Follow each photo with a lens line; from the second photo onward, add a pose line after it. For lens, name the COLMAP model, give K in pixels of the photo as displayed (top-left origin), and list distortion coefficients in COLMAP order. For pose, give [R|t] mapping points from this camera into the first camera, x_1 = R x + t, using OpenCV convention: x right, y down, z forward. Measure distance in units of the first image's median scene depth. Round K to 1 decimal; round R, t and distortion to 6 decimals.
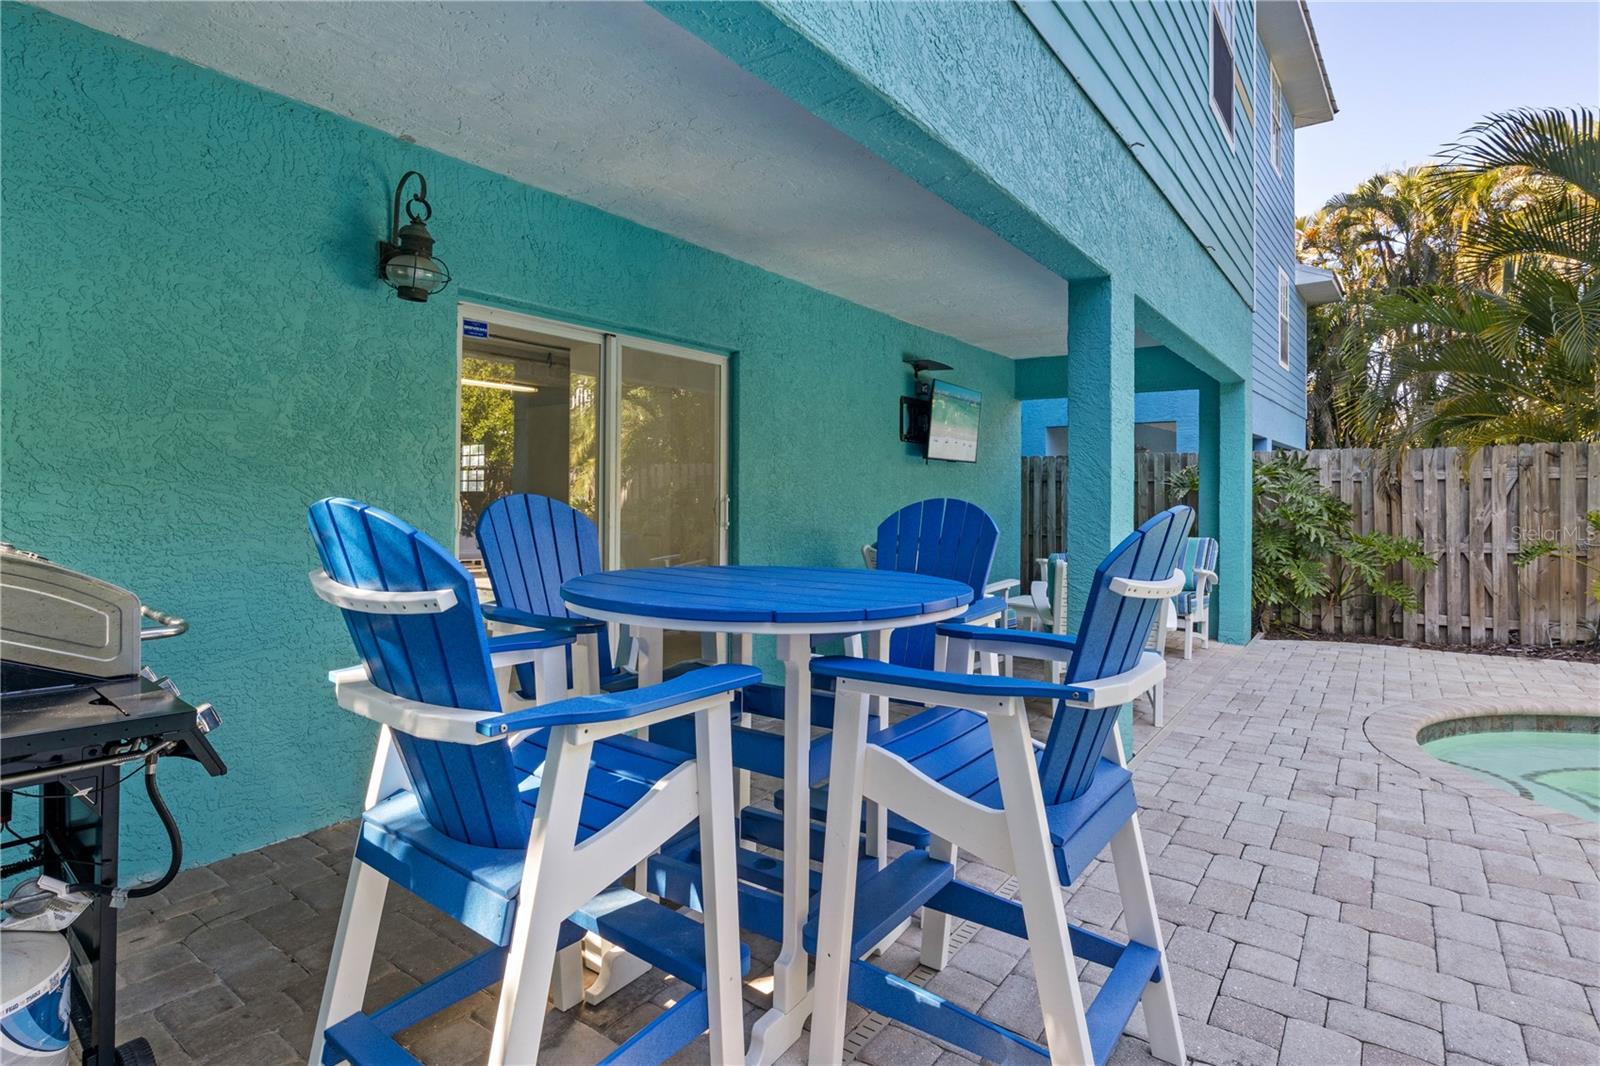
lens RADIAL K [[810.1, 0, 788.6], [0, 810.1, 474.0], [0, 0, 1]] dist [-0.003911, -0.003205]
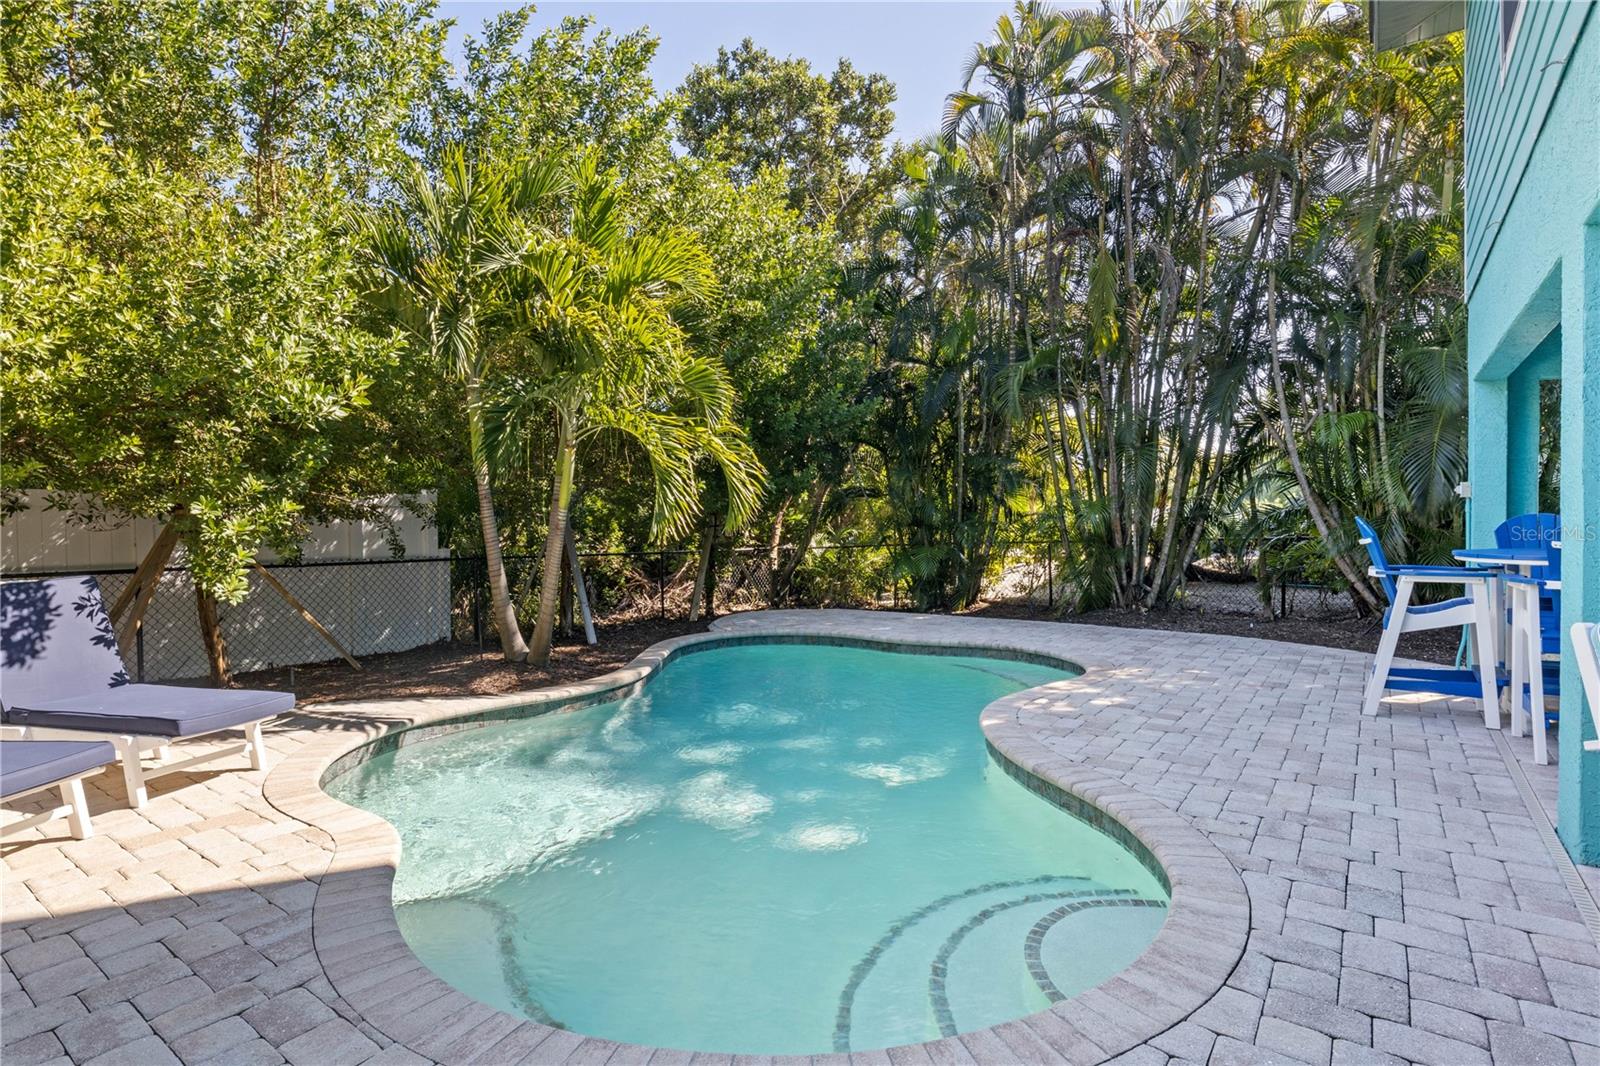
lens RADIAL K [[782.5, 0, 800.0], [0, 782.5, 533.0], [0, 0, 1]] dist [-0.000295, -0.000523]
pose [[-0.999917, 0.001590, -0.012820, 0.687928], [0.001743, 0.999927, -0.011937, 0.031561], [0.012800, -0.011959, -0.999847, 1.026537]]
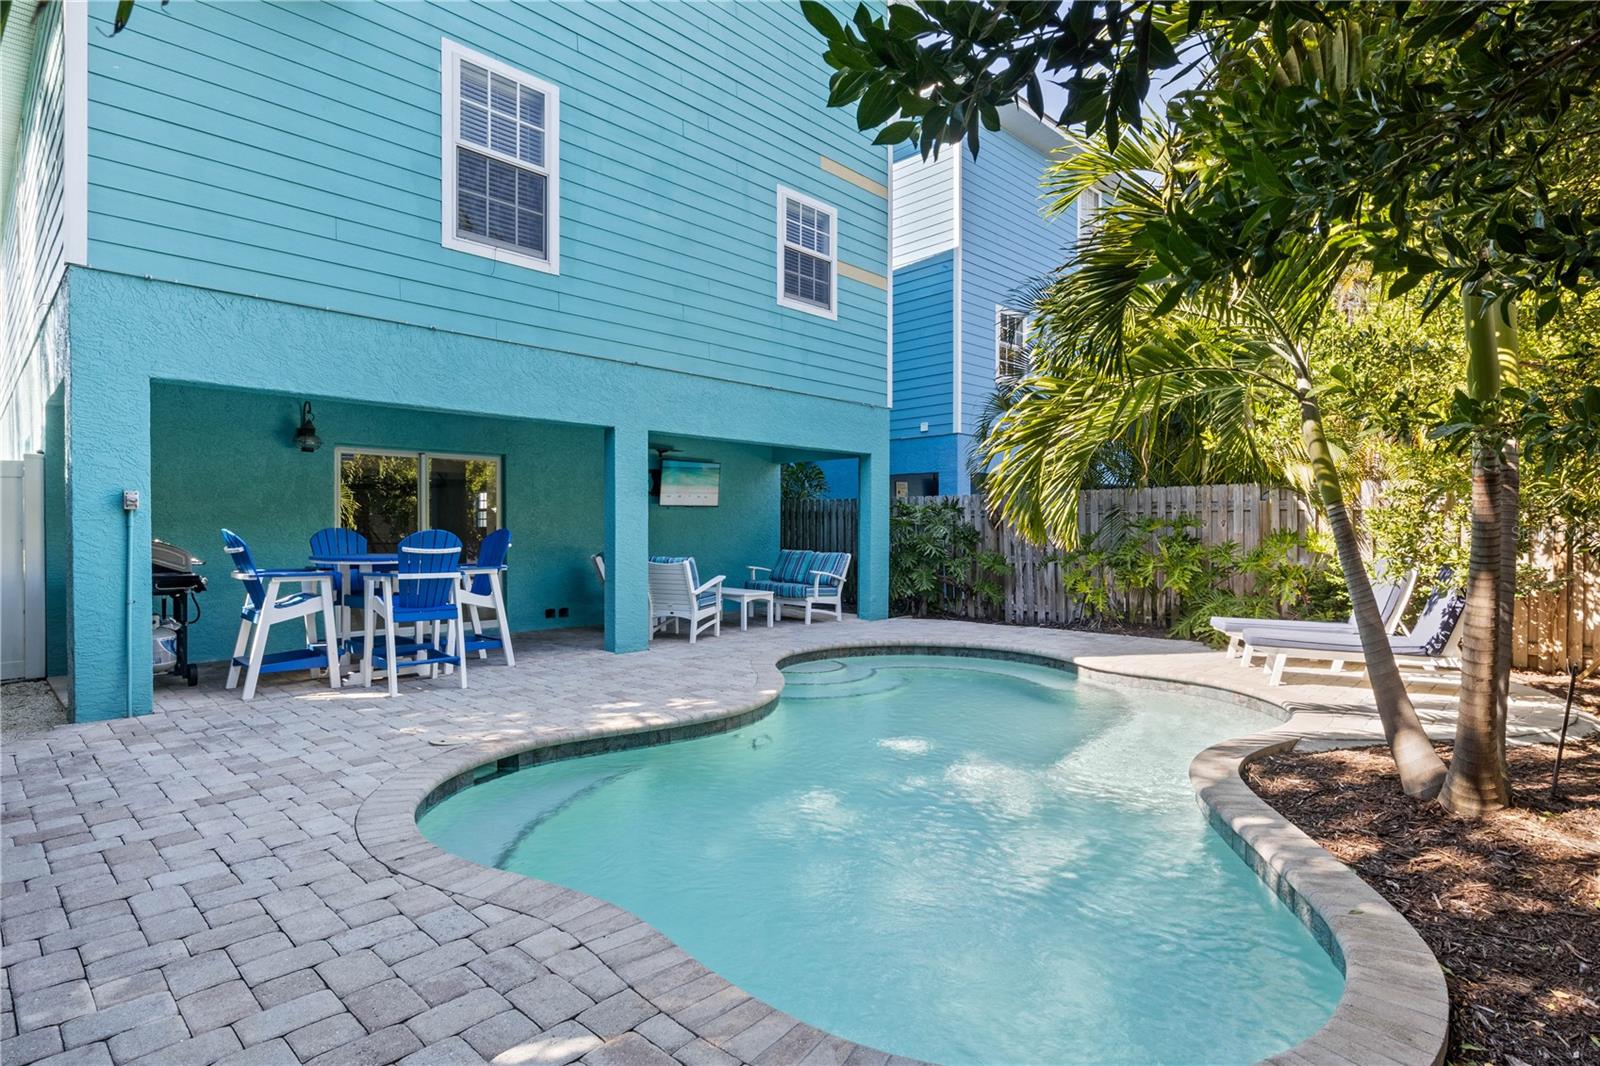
lens RADIAL K [[804.6, 0, 787.2], [0, 804.6, 514.9], [0, 0, 1]] dist [-0.001444, -0.002522]
pose [[0.992844, -0.009070, -0.119071, 0.615679], [0.010155, 0.999912, 0.008513, -0.011204], [0.118983, -0.009661, 0.992849, -0.617007]]
